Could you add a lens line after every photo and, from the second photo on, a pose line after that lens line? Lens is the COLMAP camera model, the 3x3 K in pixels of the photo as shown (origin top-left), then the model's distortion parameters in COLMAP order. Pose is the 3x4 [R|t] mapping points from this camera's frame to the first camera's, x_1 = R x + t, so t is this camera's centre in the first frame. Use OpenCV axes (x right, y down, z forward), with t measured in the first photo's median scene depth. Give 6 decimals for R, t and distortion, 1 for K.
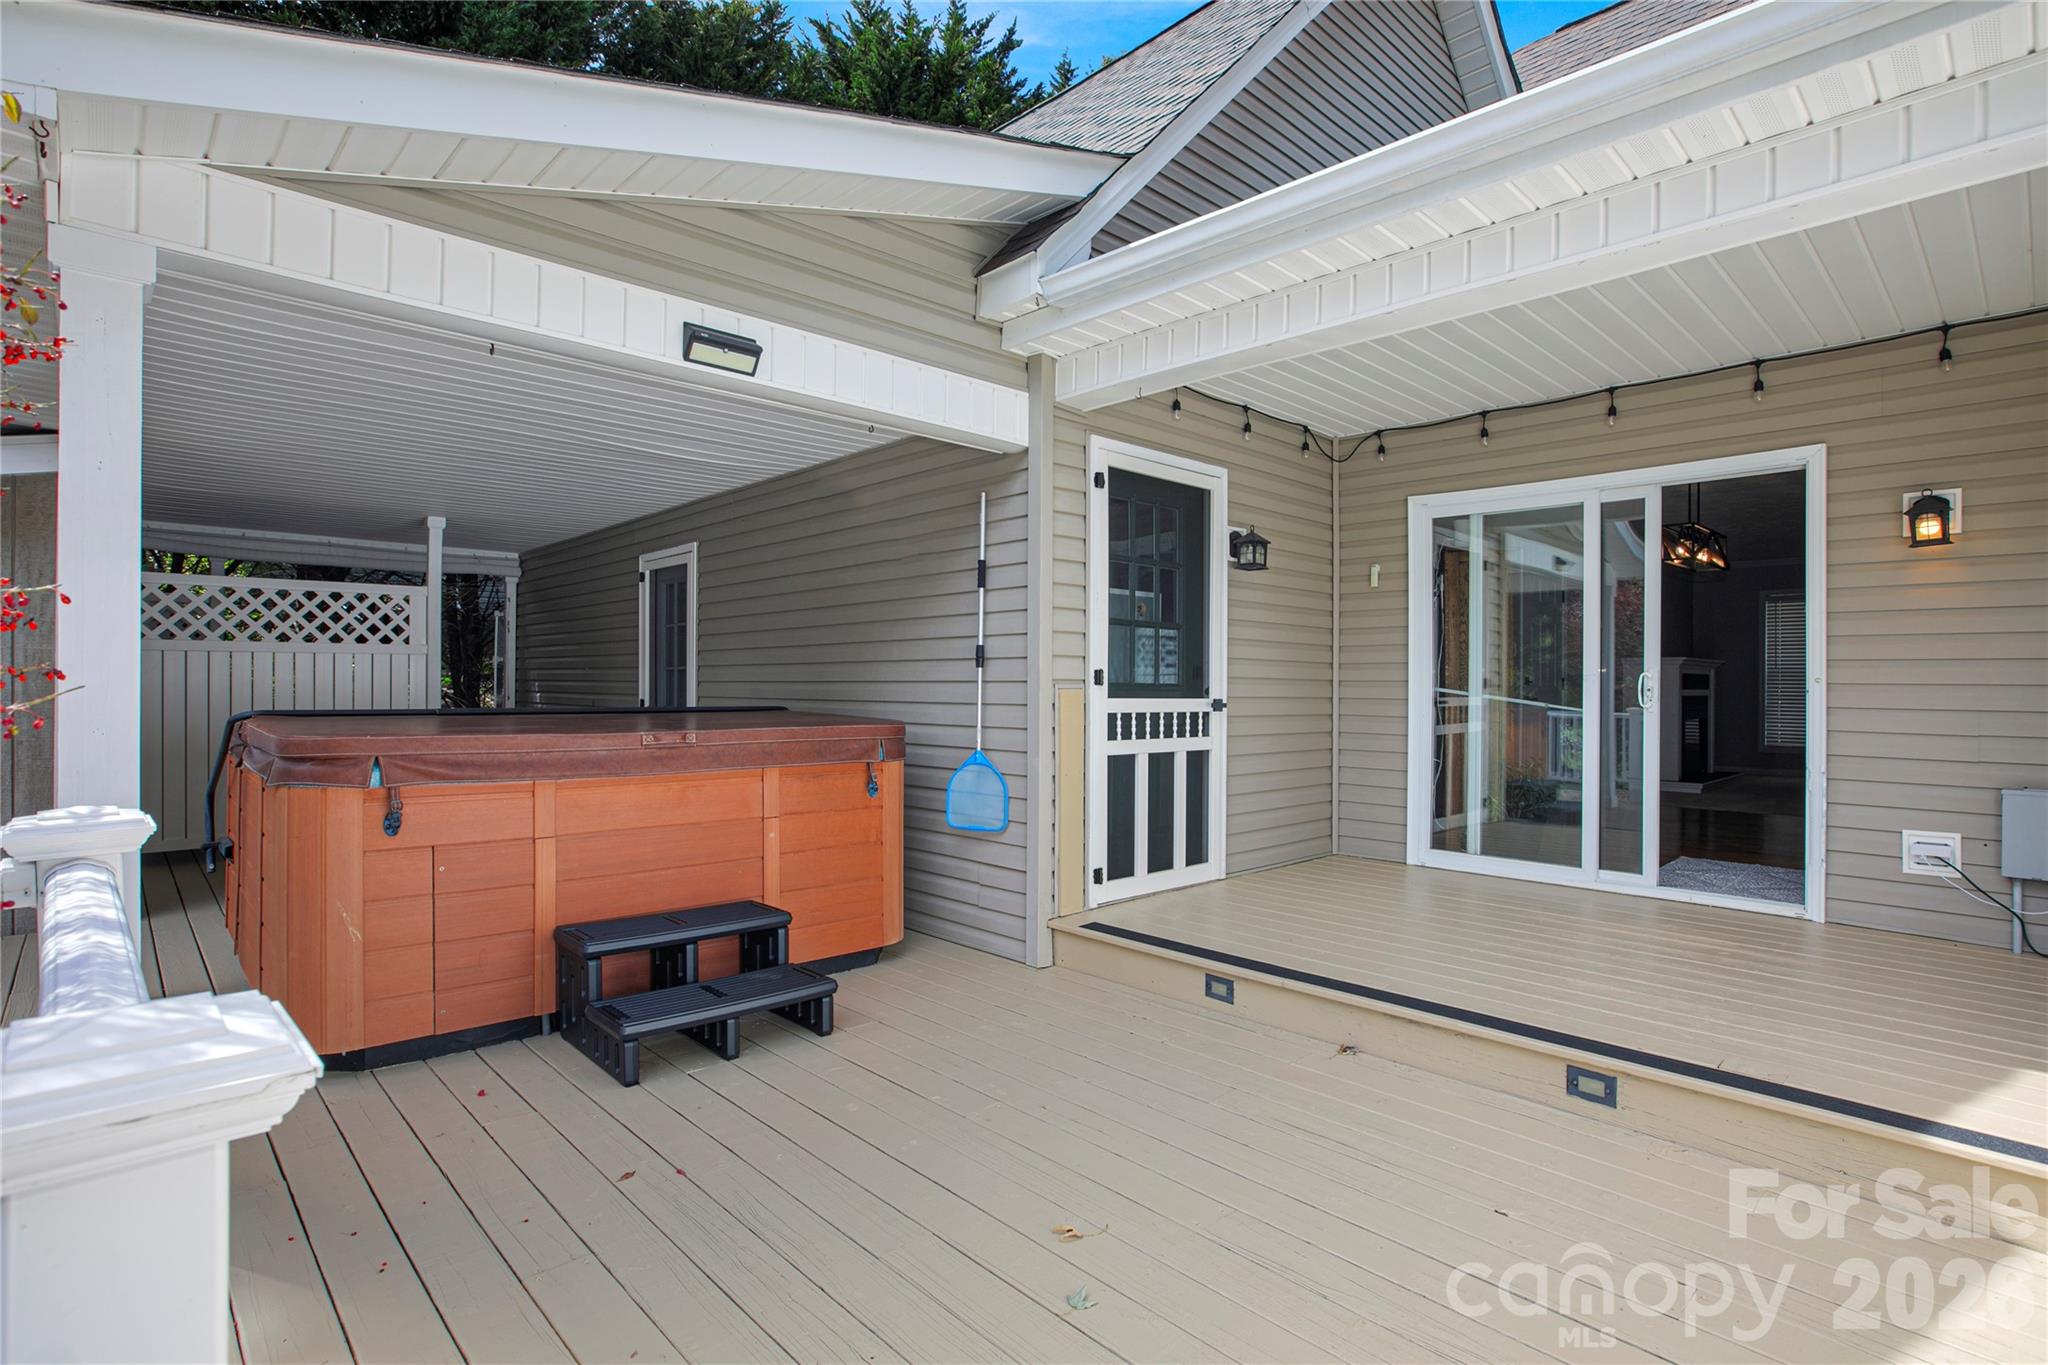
lens RADIAL K [[1000.0, 0, 1031.0], [0, 1000.0, 678.7], [0, 0, 1]] dist [-0.055362, 0.028704]
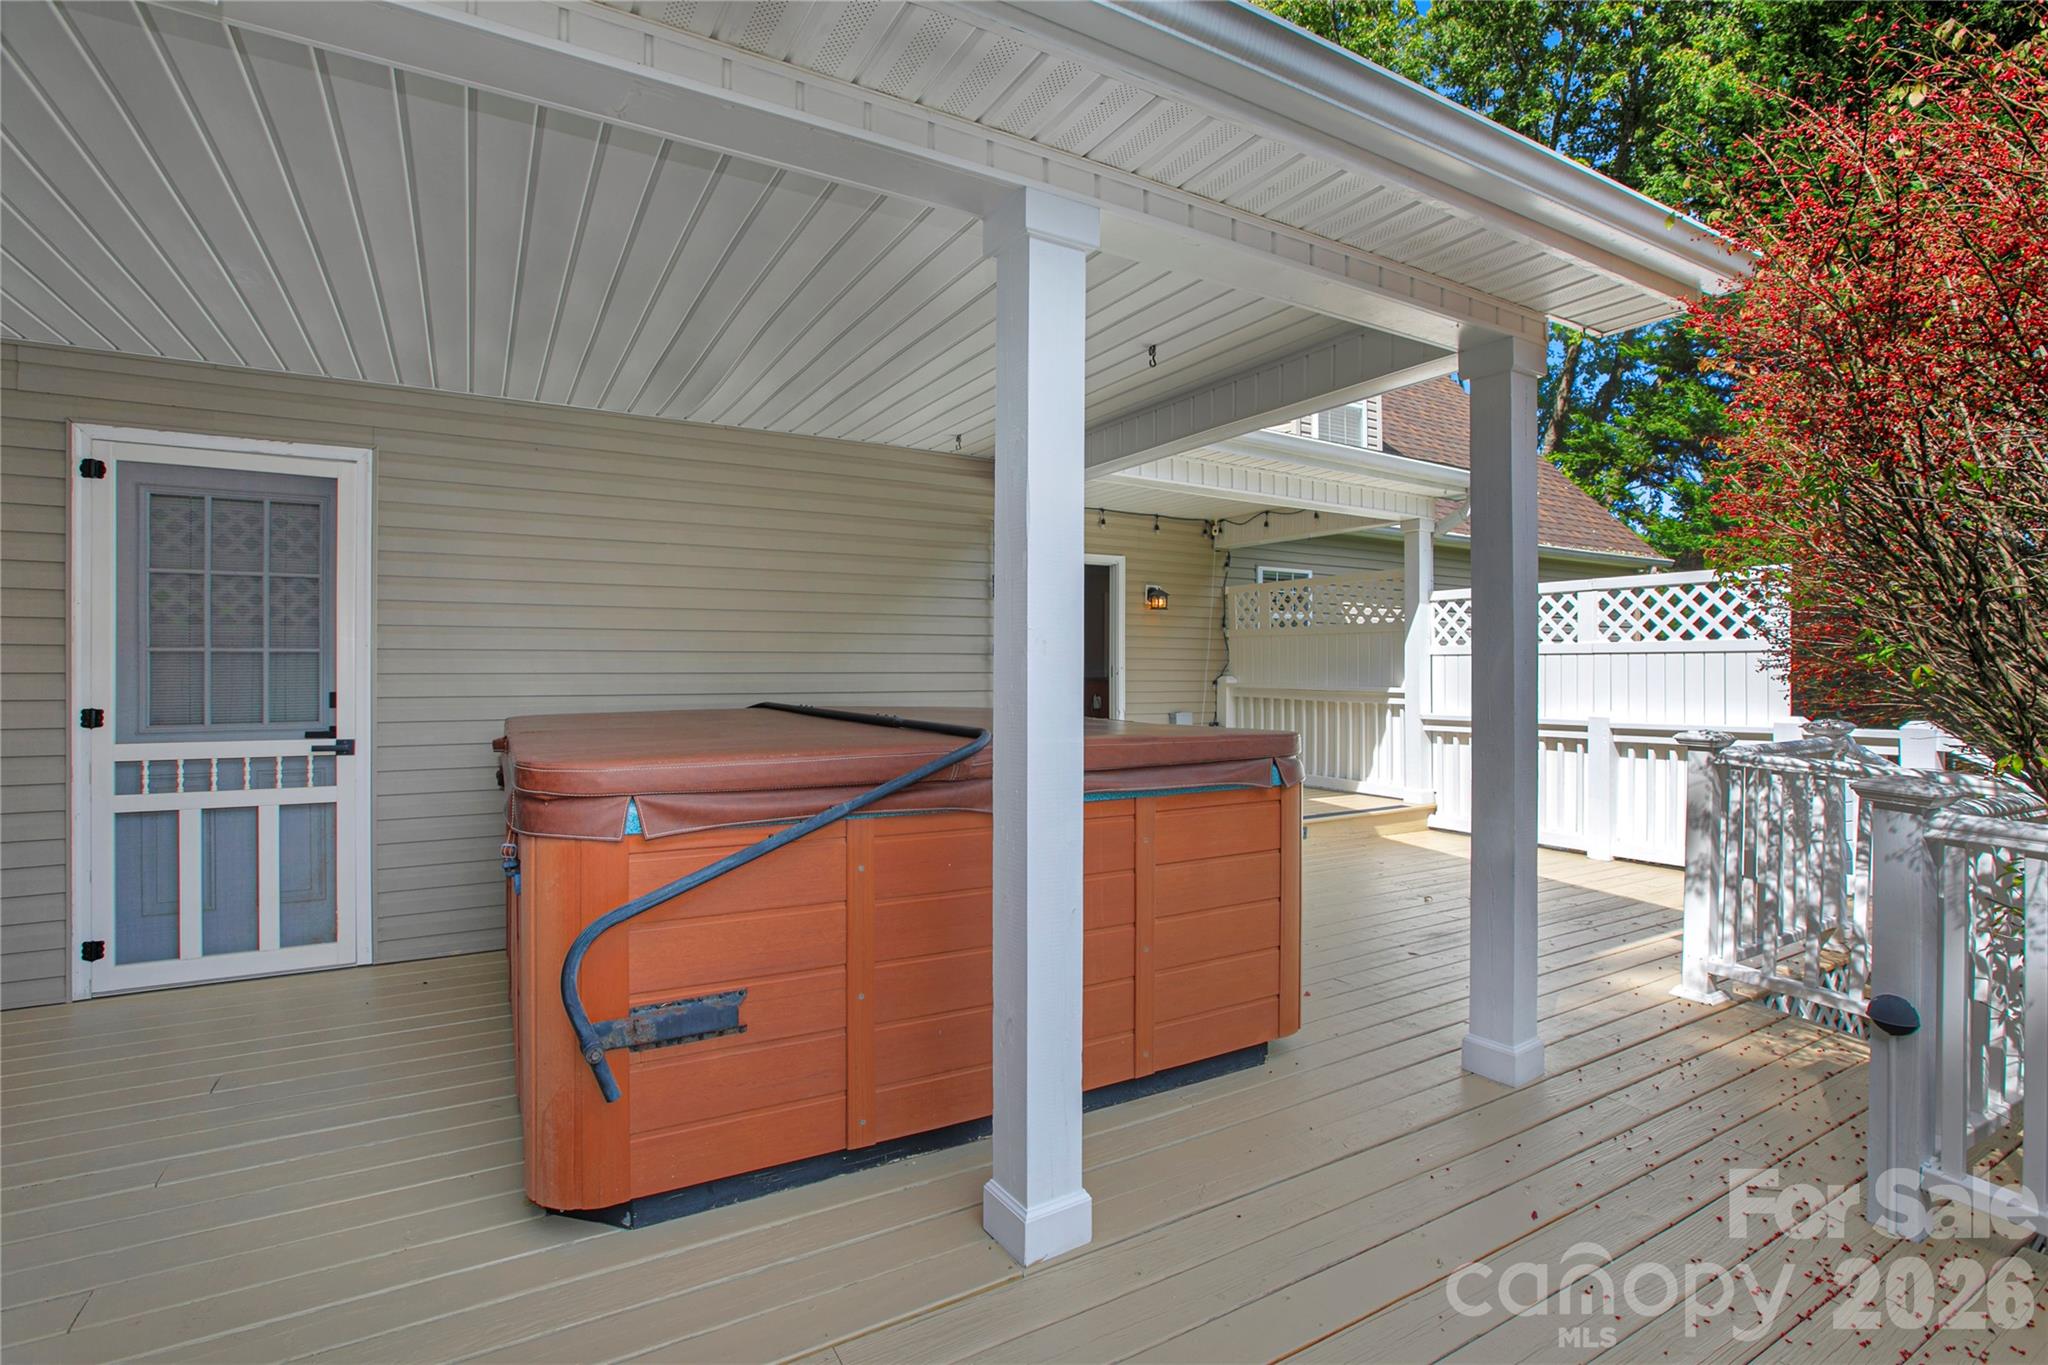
lens RADIAL K [[1000.0, 0, 1031.0], [0, 1000.0, 678.7], [0, 0, 1]] dist [-0.055362, 0.028704]
pose [[0.970392, 0.000895, -0.241534, 0.978089], [0.004144, 0.999784, 0.020350, -0.045479], [0.241500, -0.020748, 0.970179, 0.391132]]
